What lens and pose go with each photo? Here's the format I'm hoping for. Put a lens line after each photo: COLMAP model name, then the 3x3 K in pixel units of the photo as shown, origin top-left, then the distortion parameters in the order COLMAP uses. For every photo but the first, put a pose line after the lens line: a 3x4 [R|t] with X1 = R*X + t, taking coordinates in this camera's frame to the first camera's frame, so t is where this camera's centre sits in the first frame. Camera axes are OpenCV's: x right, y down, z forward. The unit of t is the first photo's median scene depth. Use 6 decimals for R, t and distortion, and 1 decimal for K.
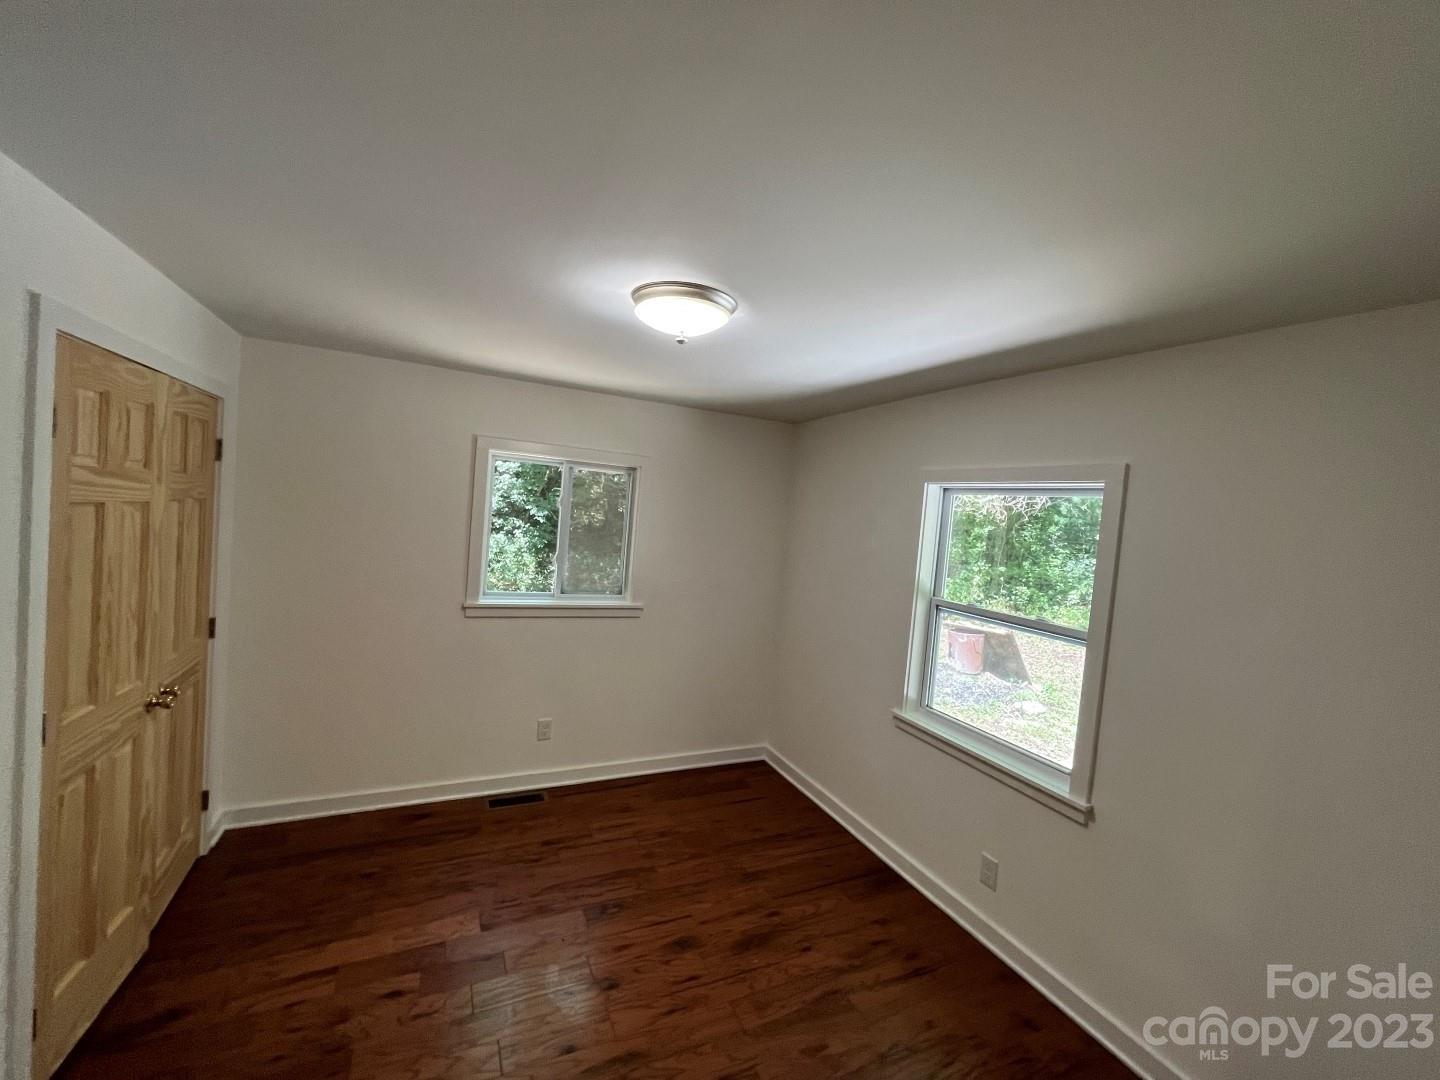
lens RADIAL K [[580.8, 0, 720.0], [0, 580.8, 540.0], [0, 0, 1]] dist [-0.000107, -0.000234]
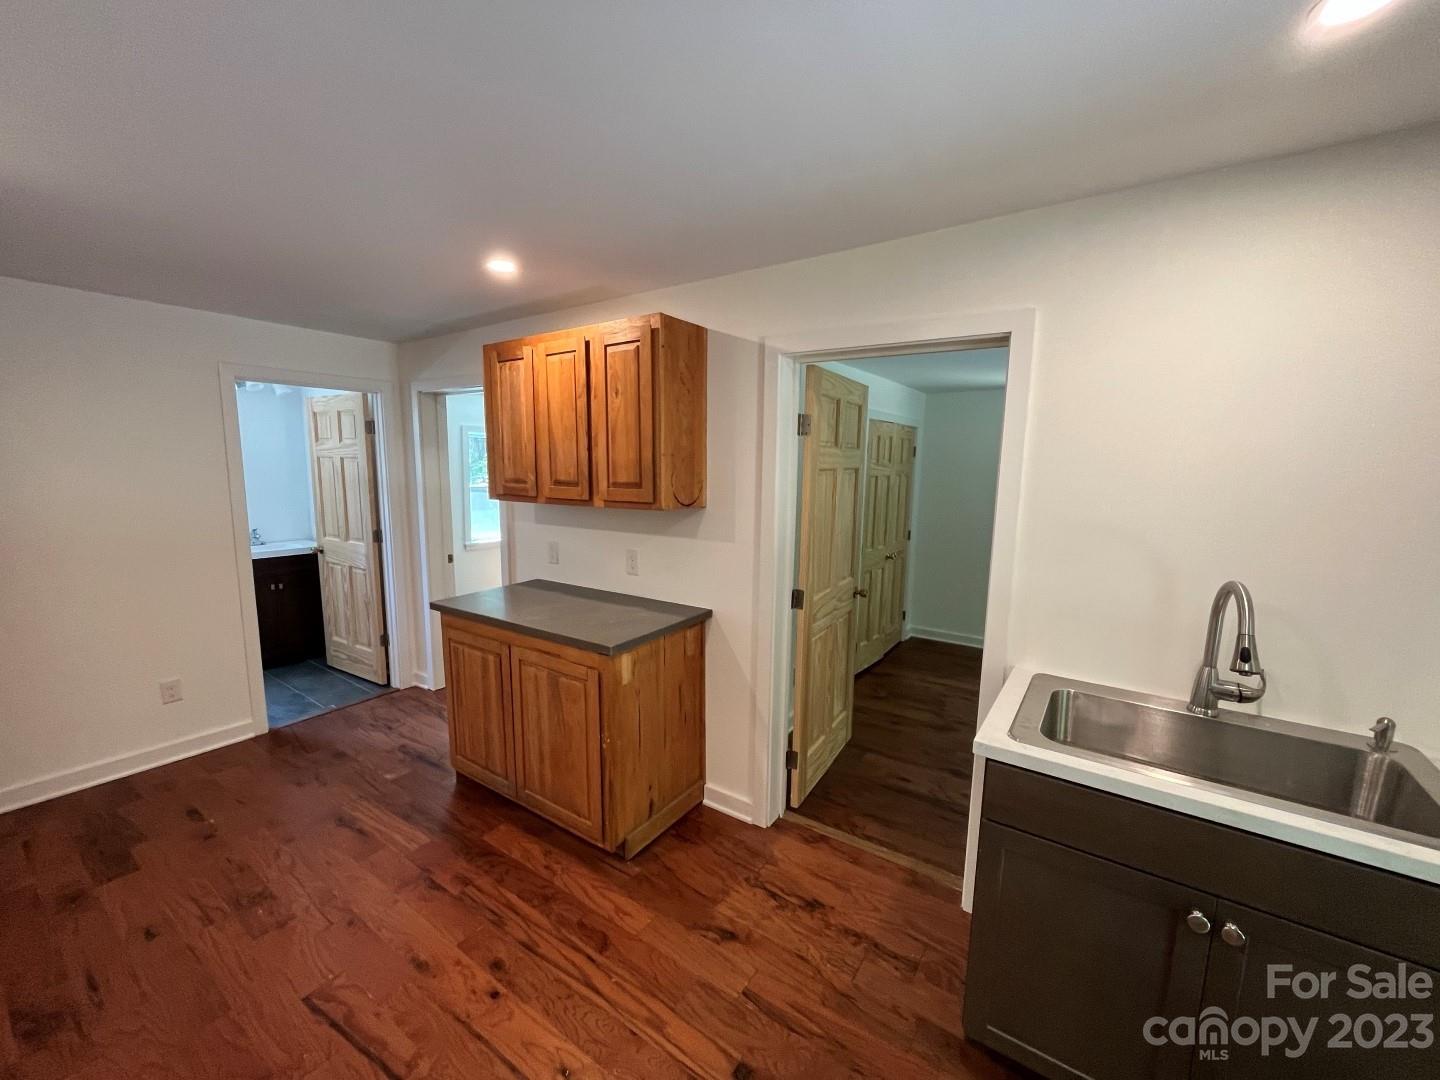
lens RADIAL K [[580.8, 0, 720.0], [0, 580.8, 540.0], [0, 0, 1]] dist [-0.000107, -0.000234]
pose [[0.492544, 0.048290, -0.868947, 0.805290], [-0.020914, 0.998828, 0.043654, 0.110876], [0.870036, -0.003328, 0.492976, -0.830703]]
